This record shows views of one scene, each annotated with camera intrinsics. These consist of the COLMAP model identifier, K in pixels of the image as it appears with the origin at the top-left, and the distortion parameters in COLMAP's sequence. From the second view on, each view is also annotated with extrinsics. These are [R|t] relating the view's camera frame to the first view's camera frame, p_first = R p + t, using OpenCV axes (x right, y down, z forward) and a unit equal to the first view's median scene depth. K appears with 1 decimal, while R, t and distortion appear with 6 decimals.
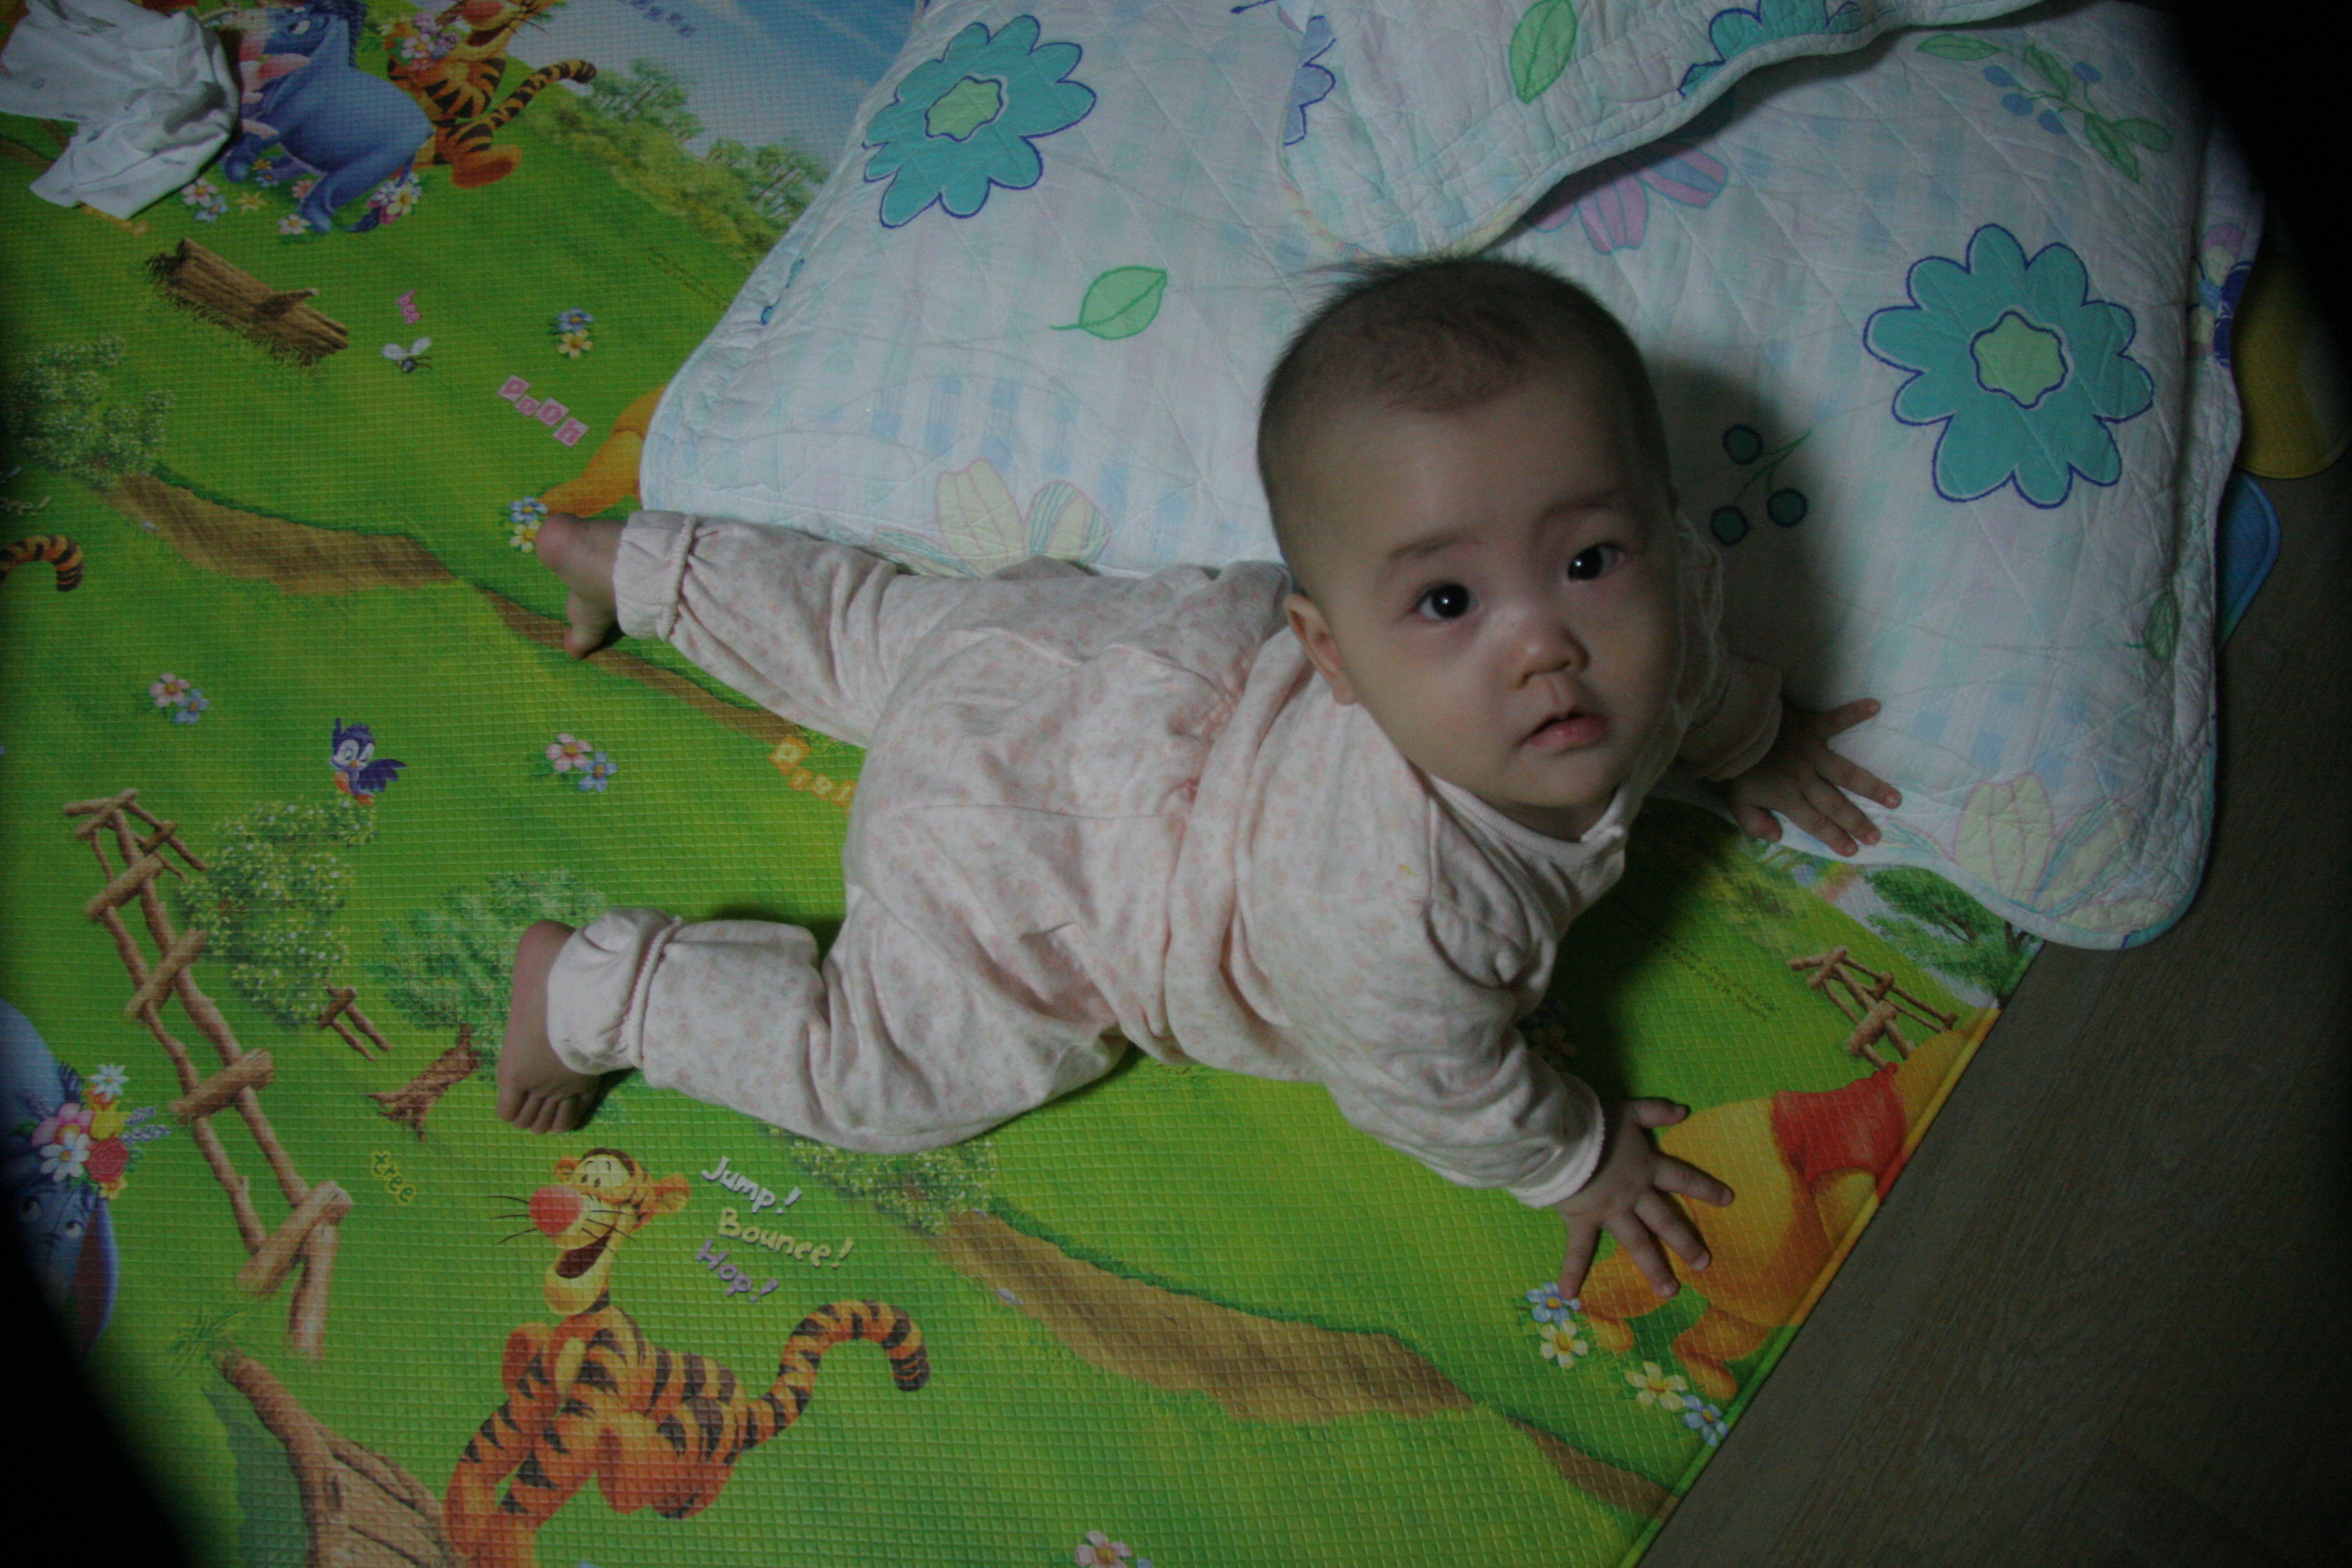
lens RADIAL K [[1795.3, 0, 1176.9], [0, 1795.3, 808.9], [0, 0, 1]] dist [-0.176297, 0.123655]
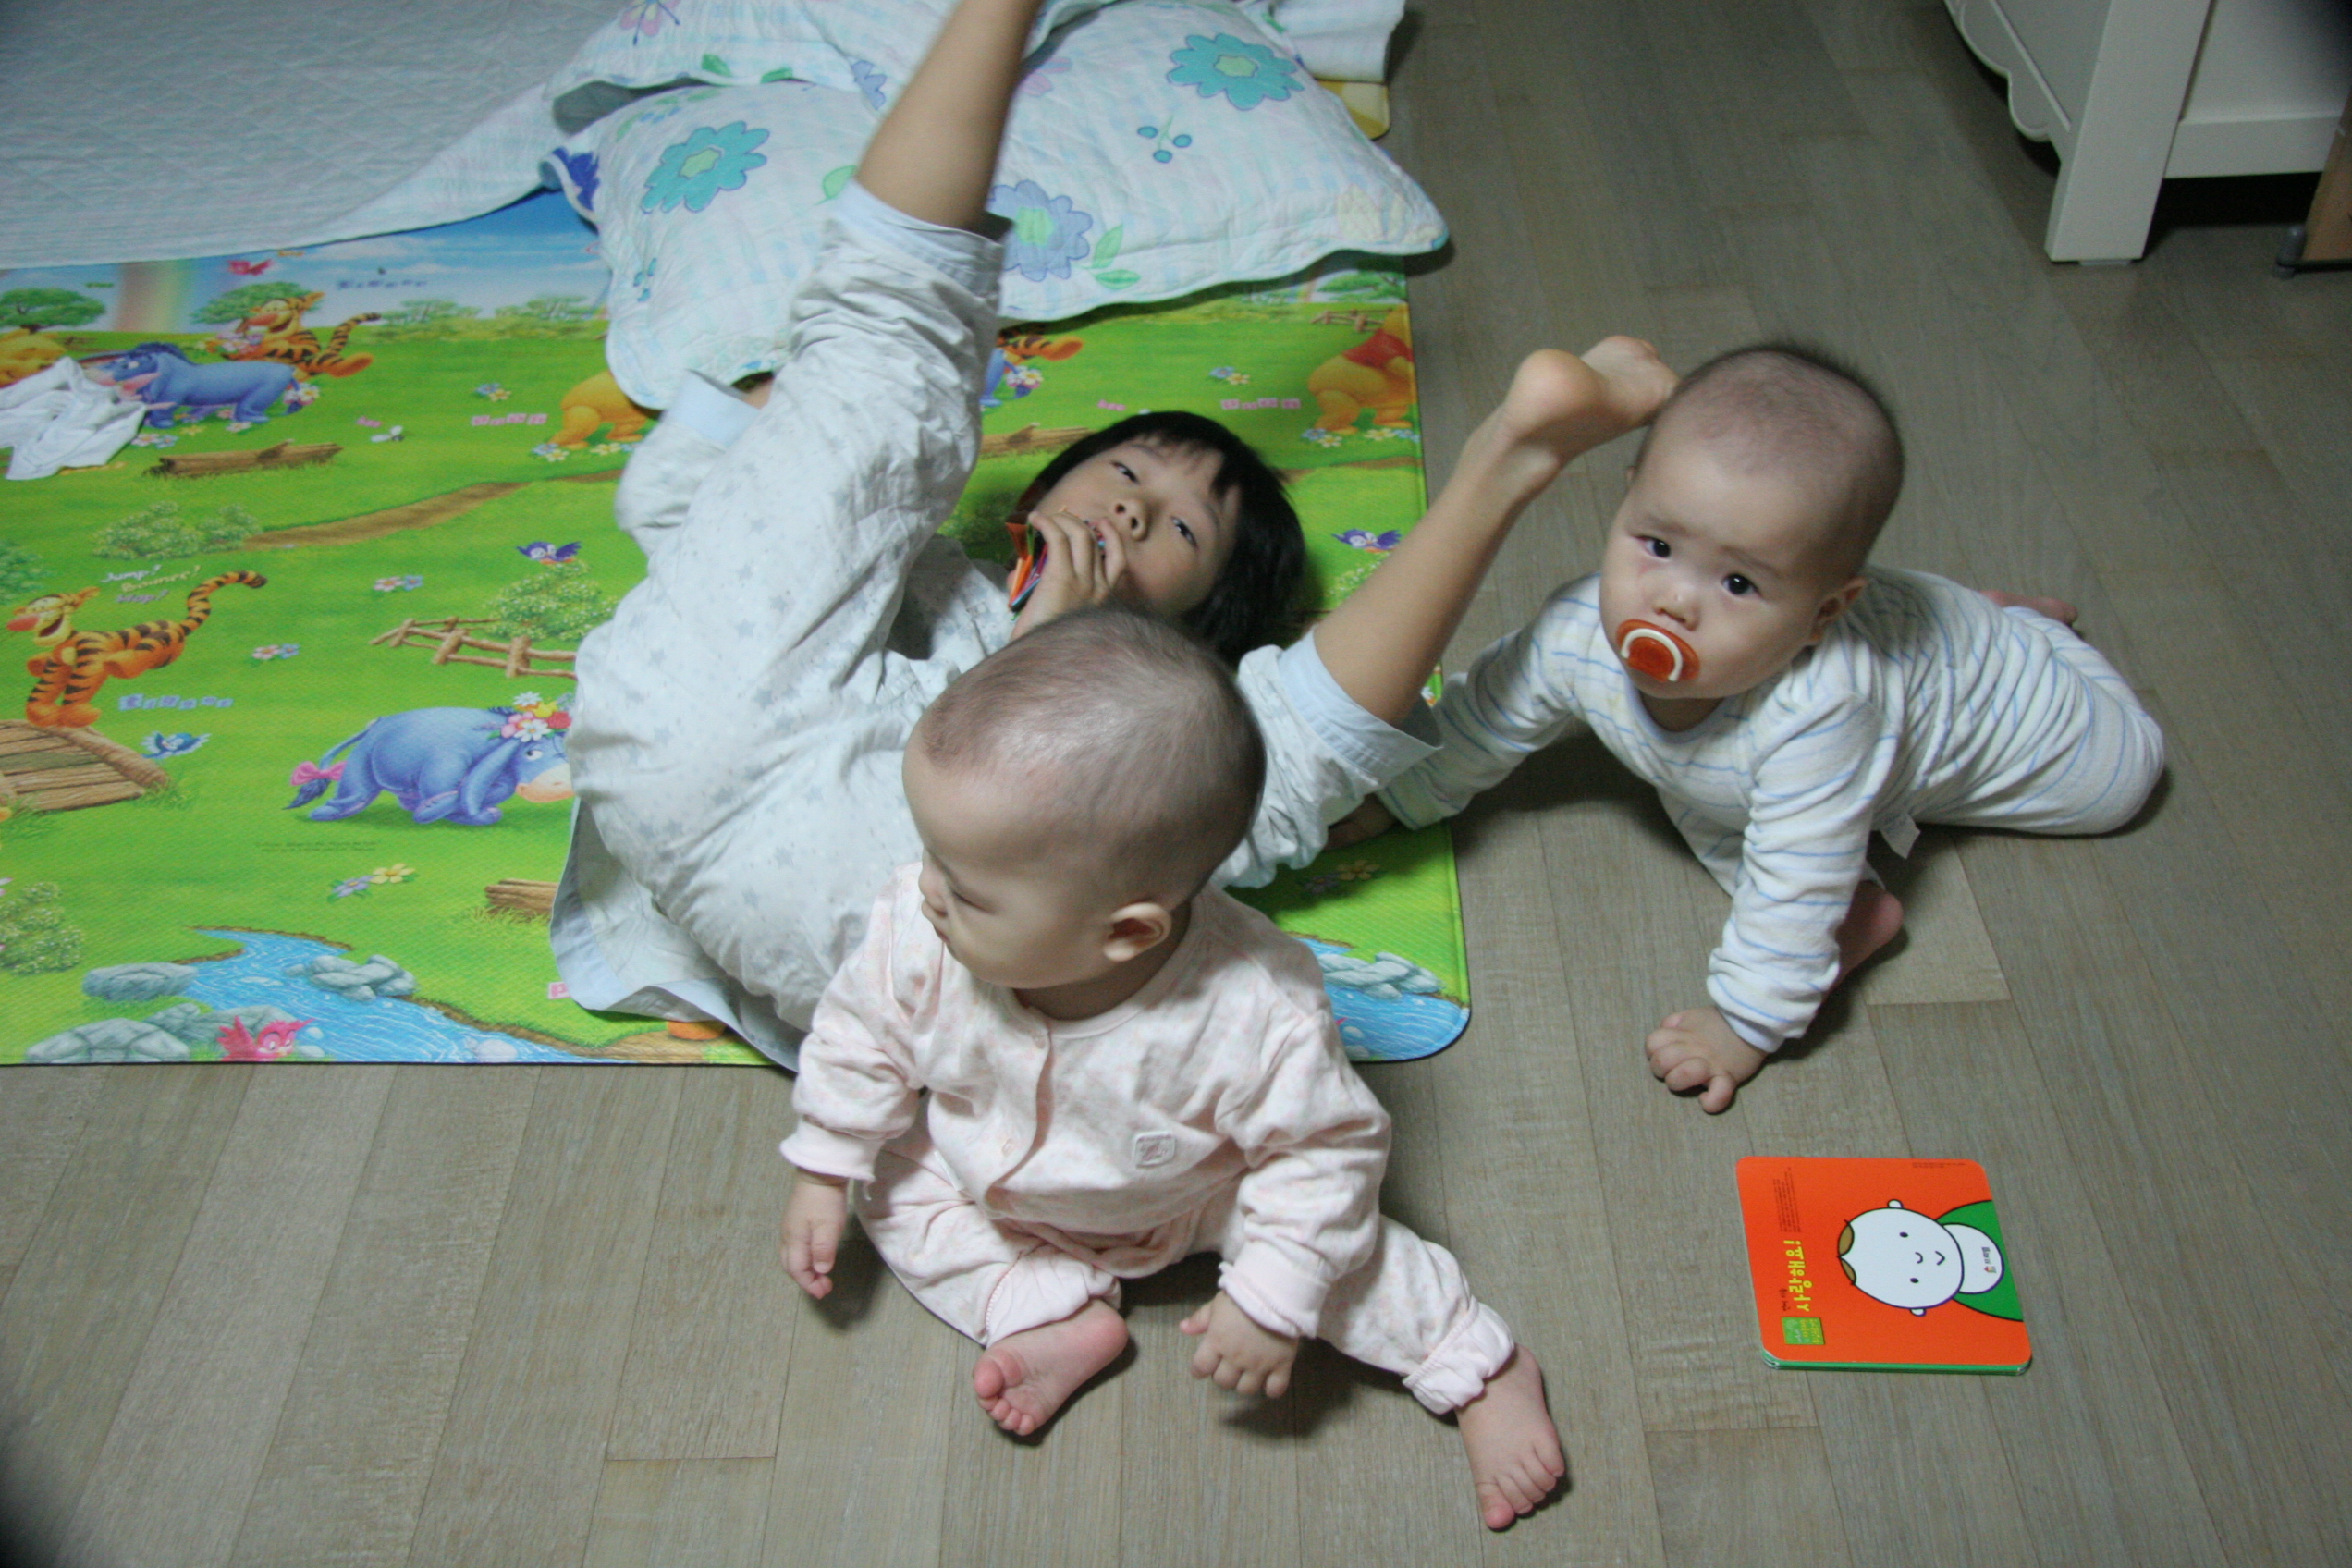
lens RADIAL K [[2365.1, 0, 1172.5], [0, 2365.1, 791.3], [0, 0, 1]] dist [-0.093452, 0.257426]
pose [[0.792193, -0.367056, 0.487545, -1.222638], [0.552745, 0.770168, -0.318299, 1.211989], [-0.258658, 0.521642, 0.813010, -0.826077]]
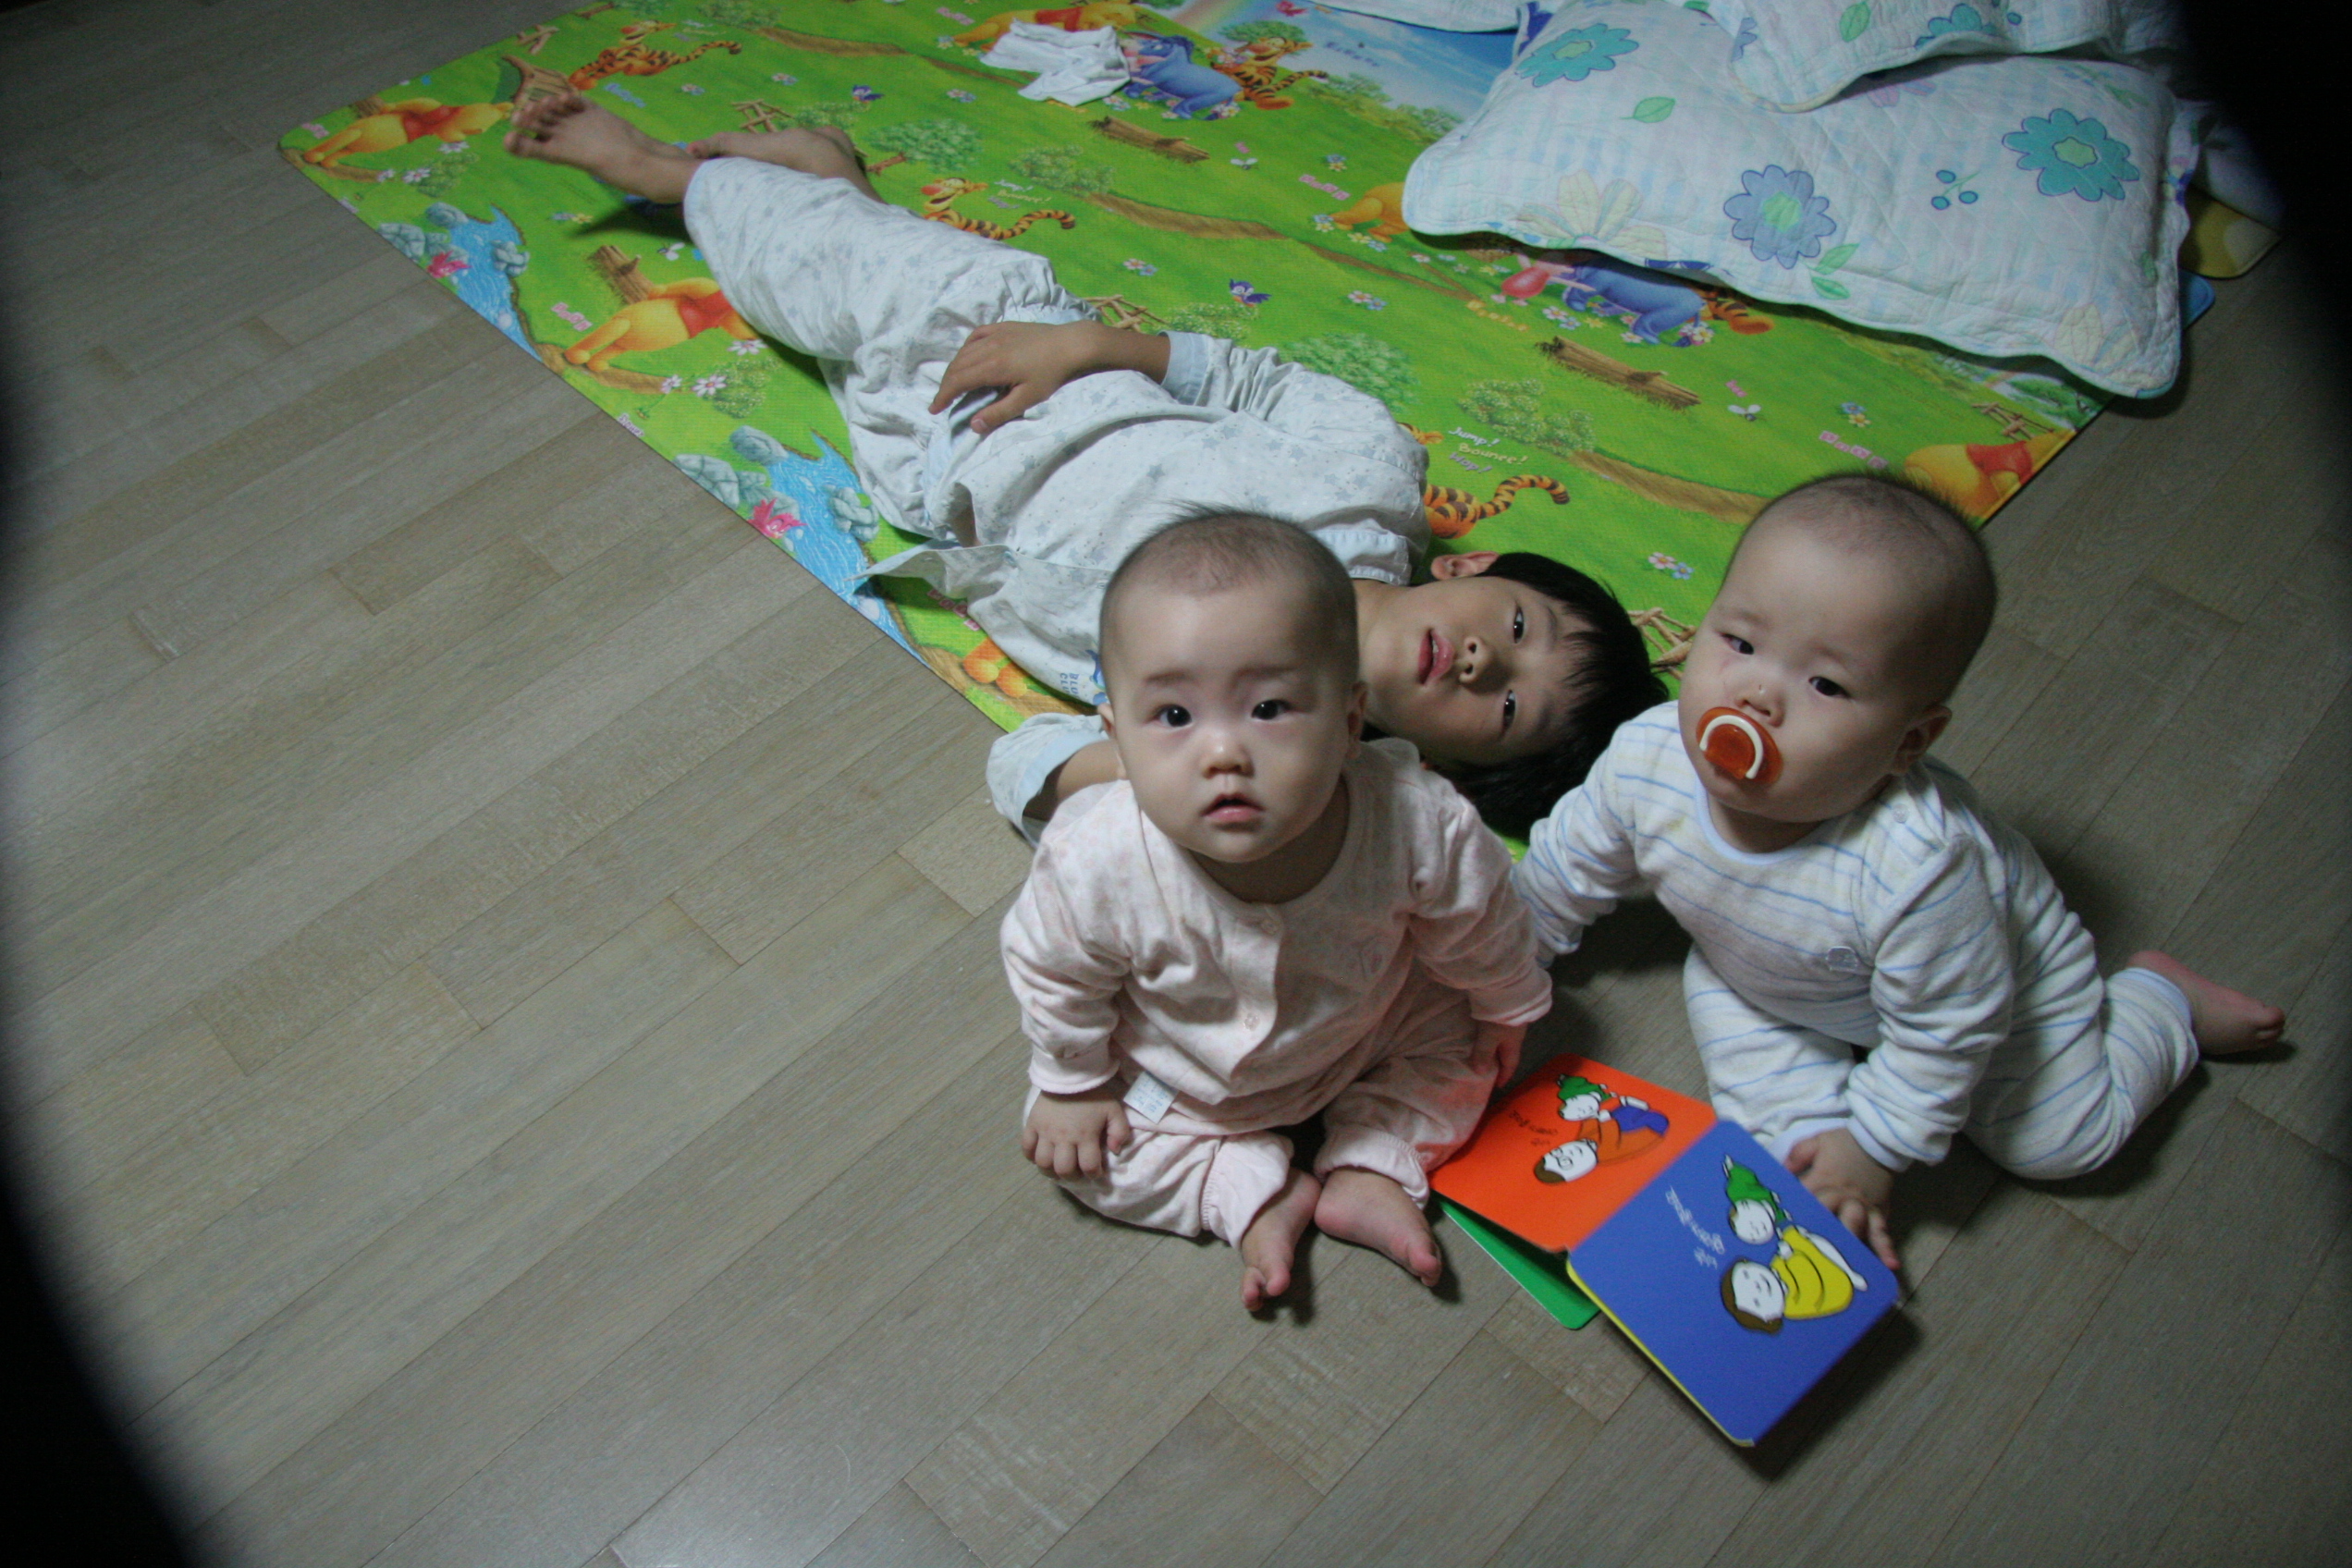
lens RADIAL K [[1795.3, 0, 1176.9], [0, 1795.3, 808.9], [0, 0, 1]] dist [-0.176297, 0.123655]
pose [[0.992503, 0.108645, -0.055985, -0.398492], [-0.120093, 0.952000, -0.281557, 1.176305], [0.022708, 0.286169, 0.957910, -0.804667]]
